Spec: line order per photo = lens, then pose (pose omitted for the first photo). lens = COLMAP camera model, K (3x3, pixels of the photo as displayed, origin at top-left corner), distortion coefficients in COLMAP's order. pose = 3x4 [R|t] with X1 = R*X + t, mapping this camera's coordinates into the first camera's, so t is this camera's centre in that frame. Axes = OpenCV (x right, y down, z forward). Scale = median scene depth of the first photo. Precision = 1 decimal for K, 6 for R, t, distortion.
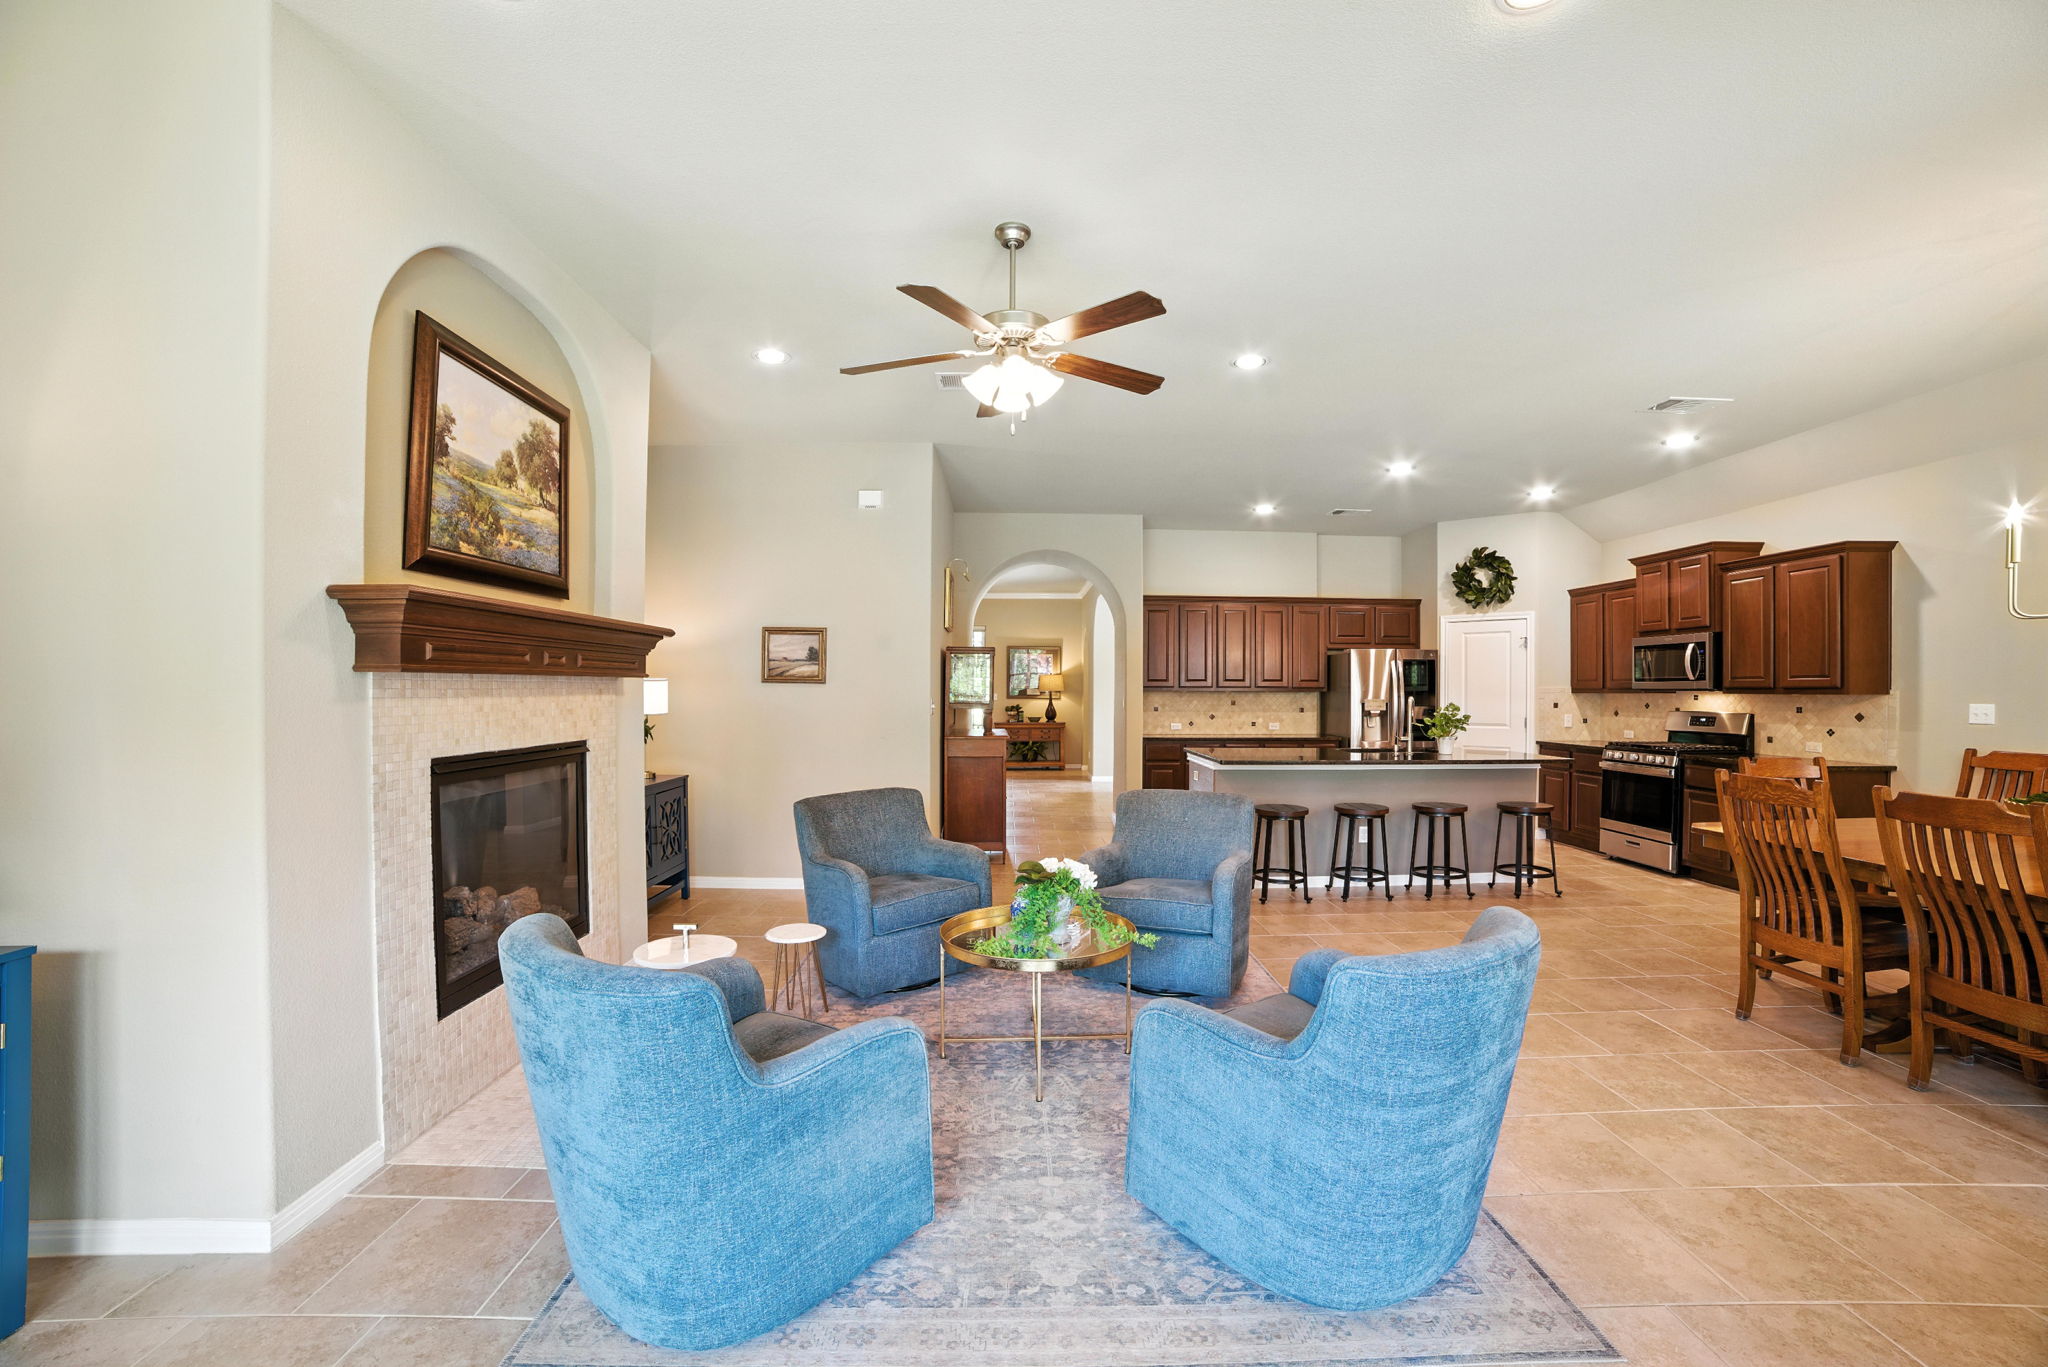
lens RADIAL K [[834.4, 0, 1019.3], [0, 834.4, 690.5], [0, 0, 1]] dist [-0.095424, 0.031229]
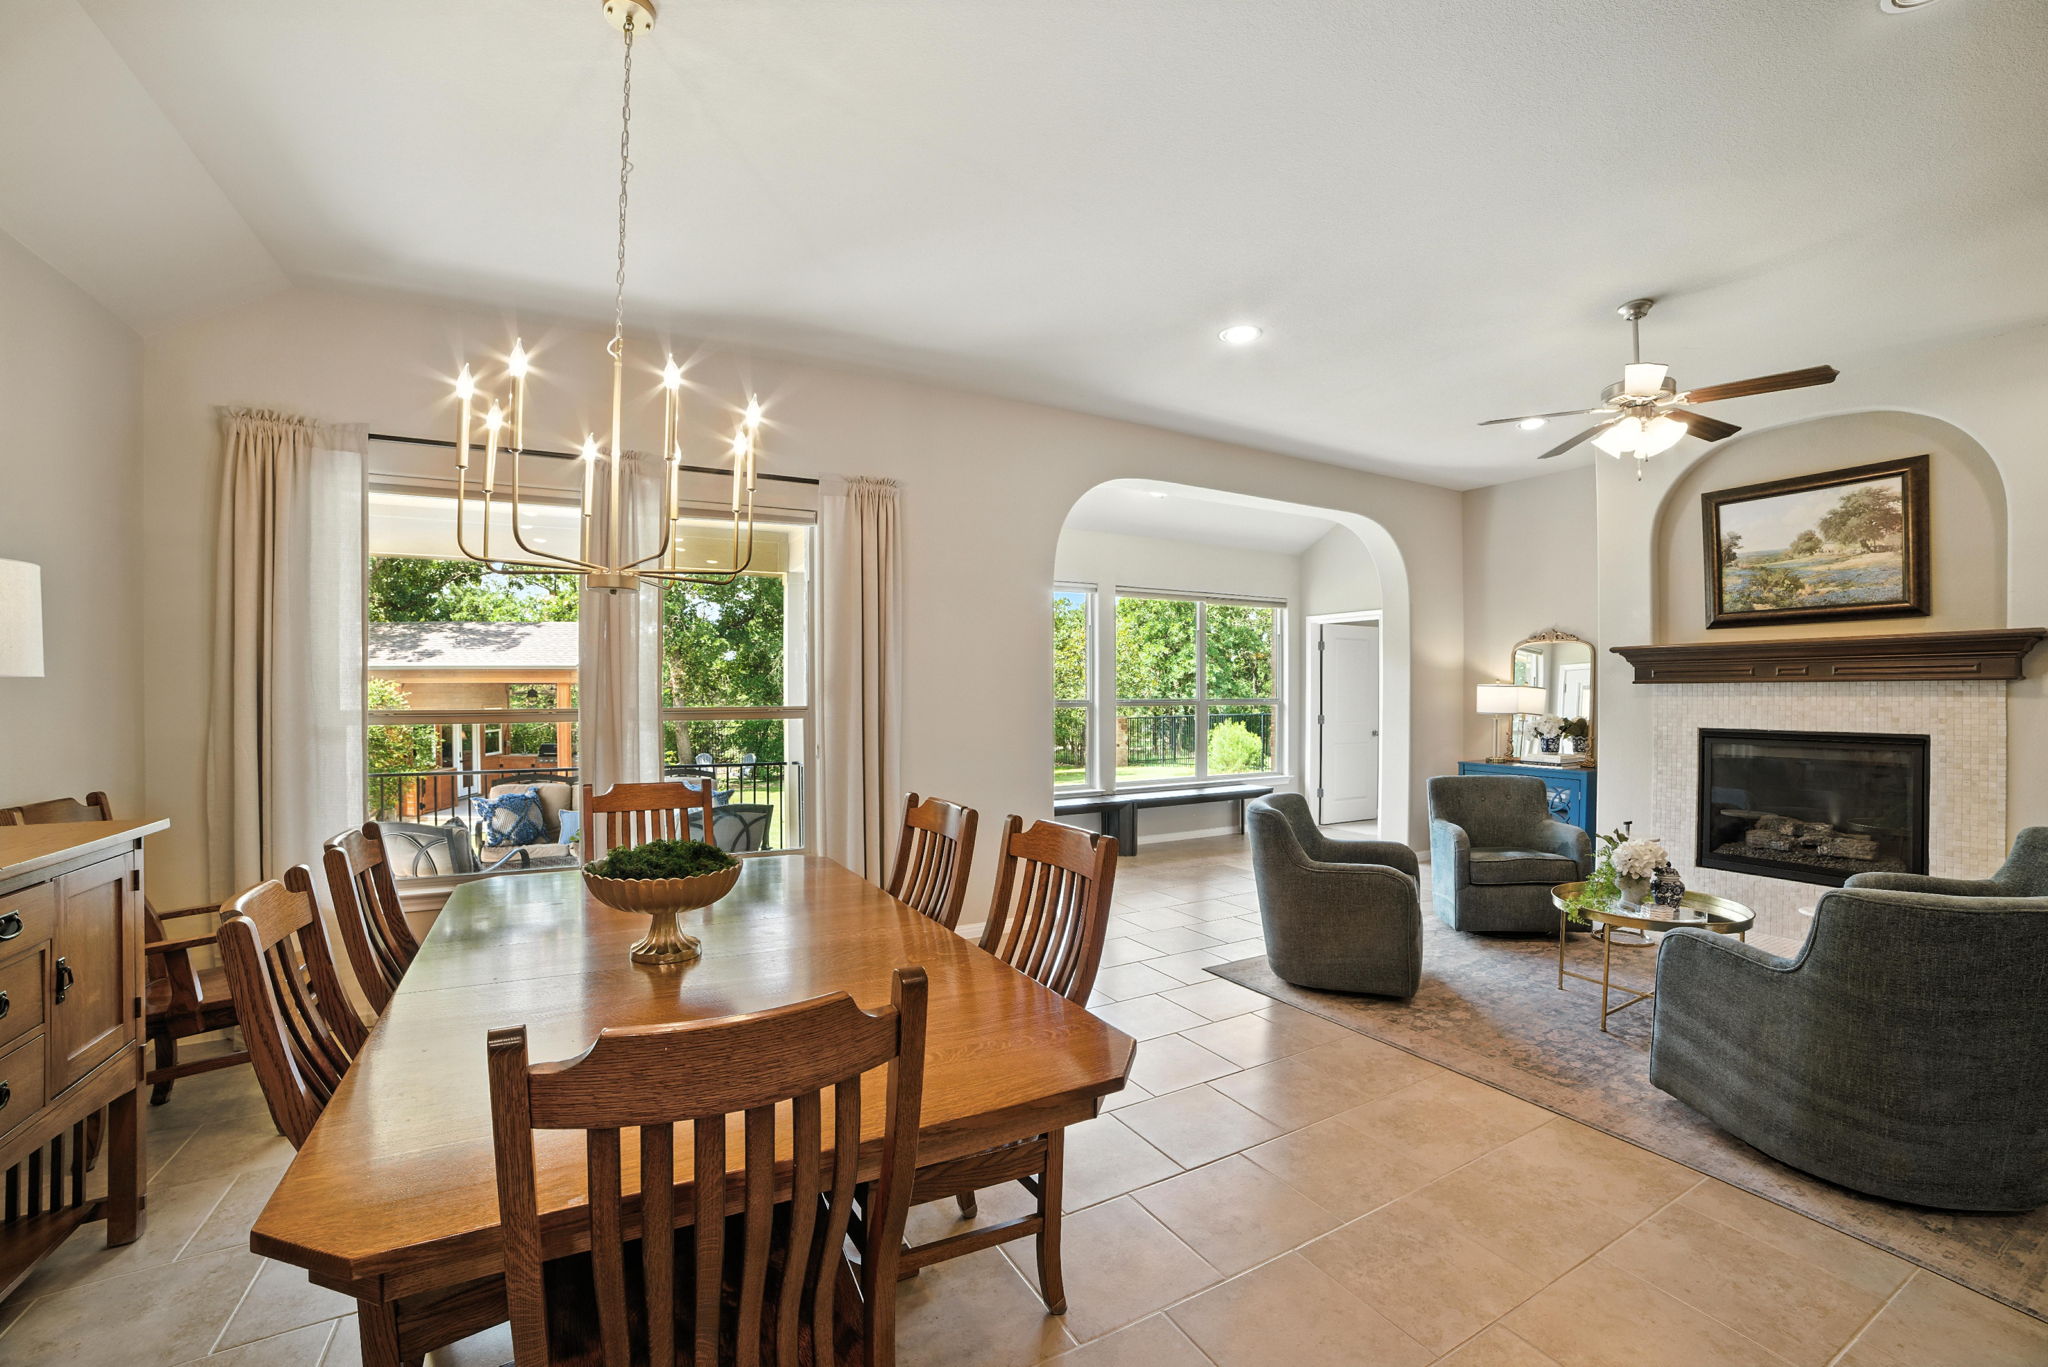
lens RADIAL K [[839.4, 0, 1030.8], [0, 839.4, 700.9], [0, 0, 1]] dist [-0.098660, 0.034507]
pose [[-0.878359, 0.004666, -0.477978, 0.686913], [-0.000402, 0.999945, 0.010500, 0.000447], [0.478001, 0.009415, -0.878309, 0.828492]]
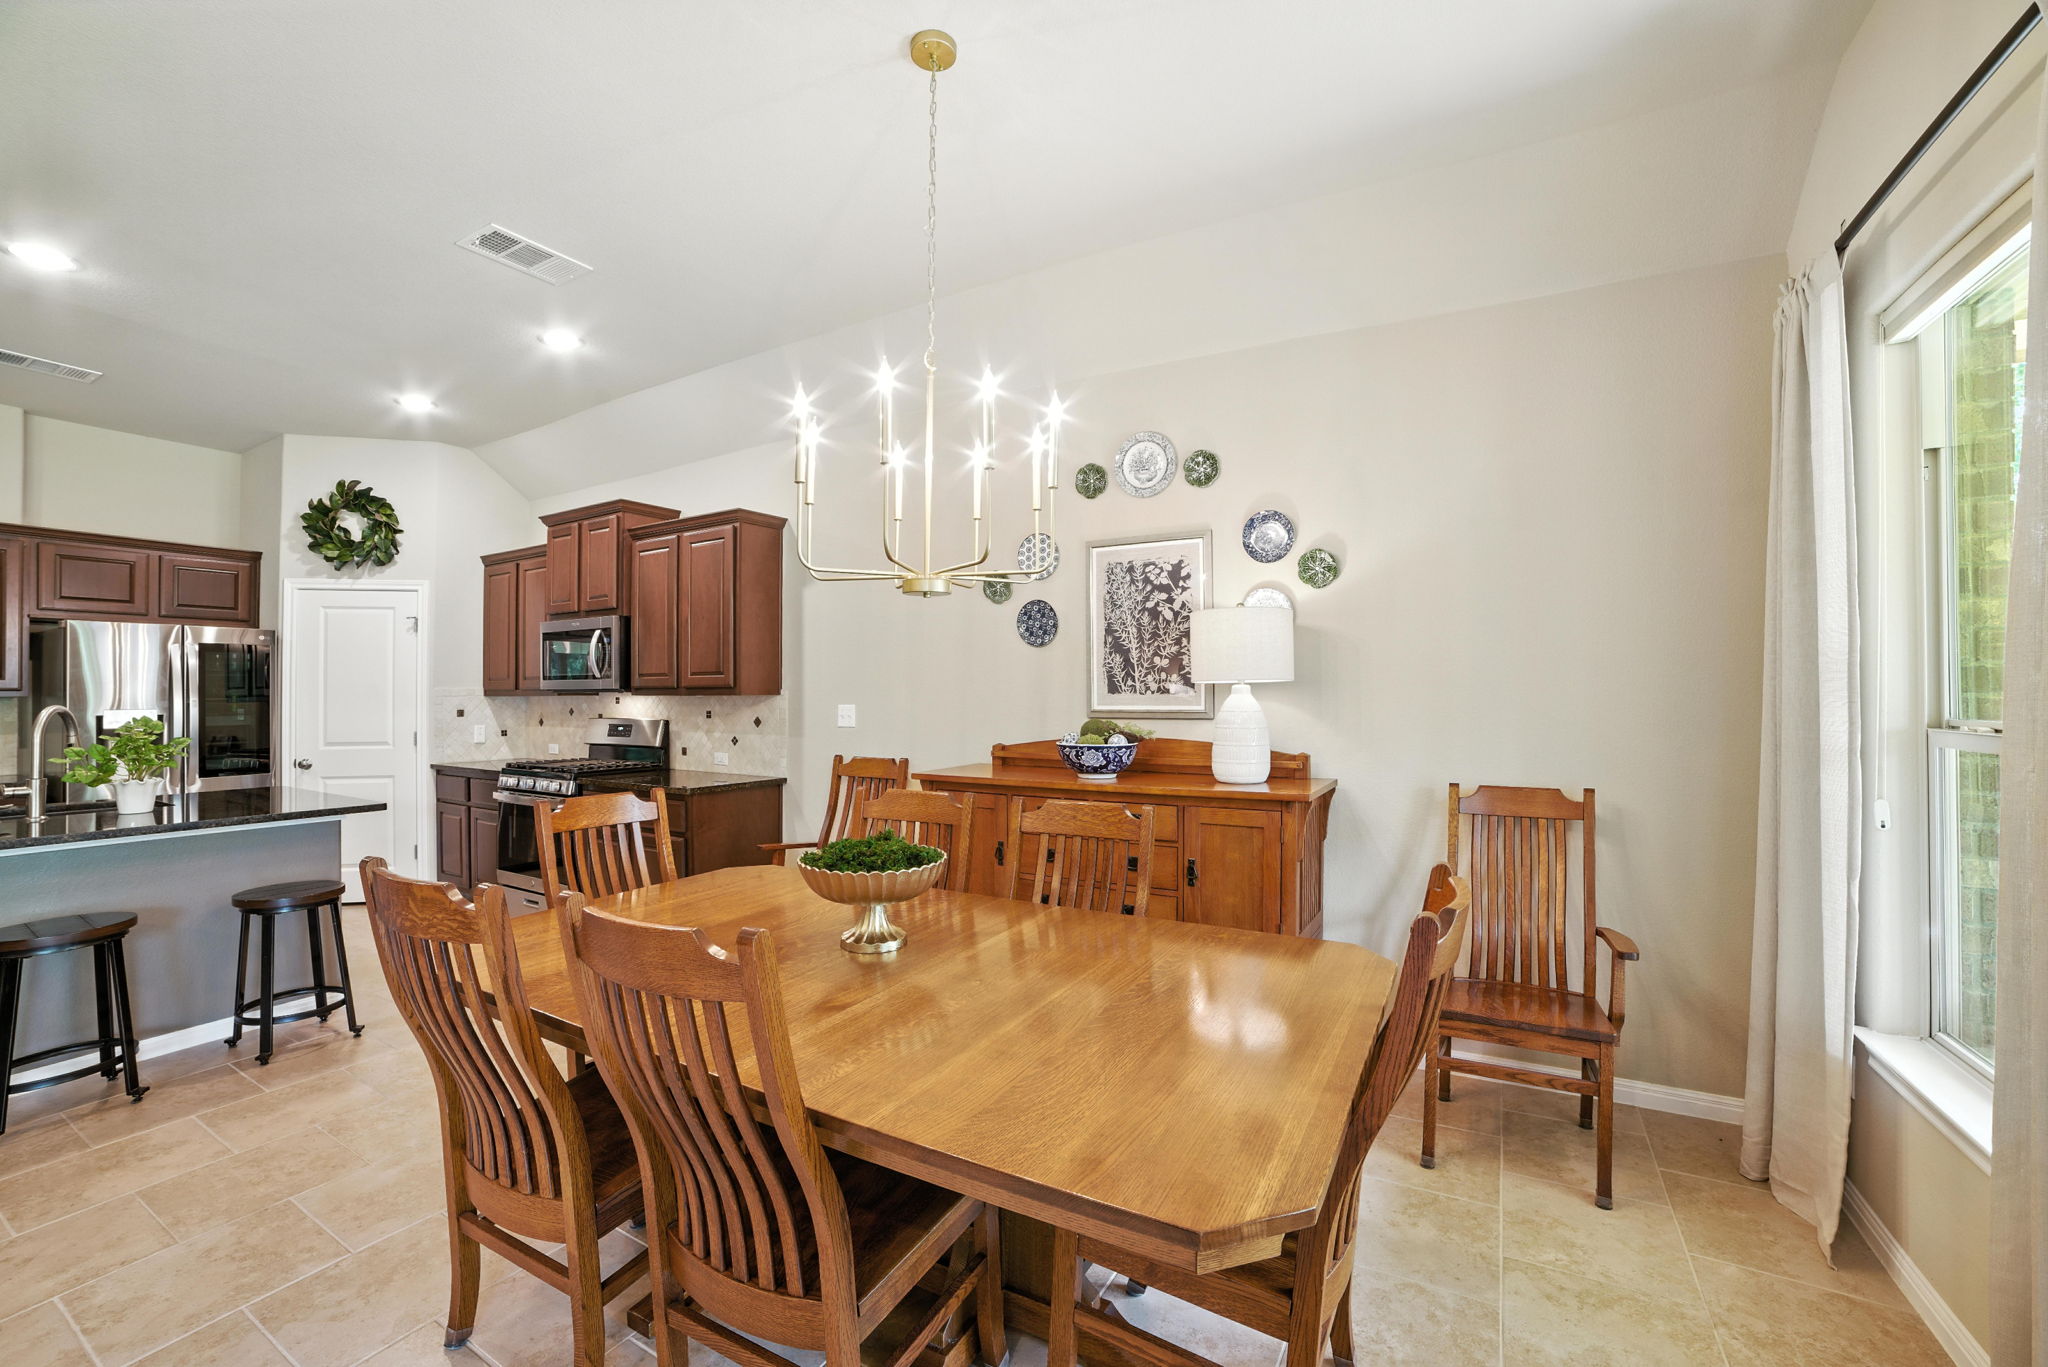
lens RADIAL K [[847.0, 0, 1024.8], [0, 847.0, 692.8], [0, 0, 1]] dist [-0.097340, 0.032049]
pose [[0.518616, -0.006039, 0.854986, 0.392456], [0.006646, 0.999973, 0.003032, 0.001500], [-0.854981, 0.004110, 0.518643, 0.240057]]
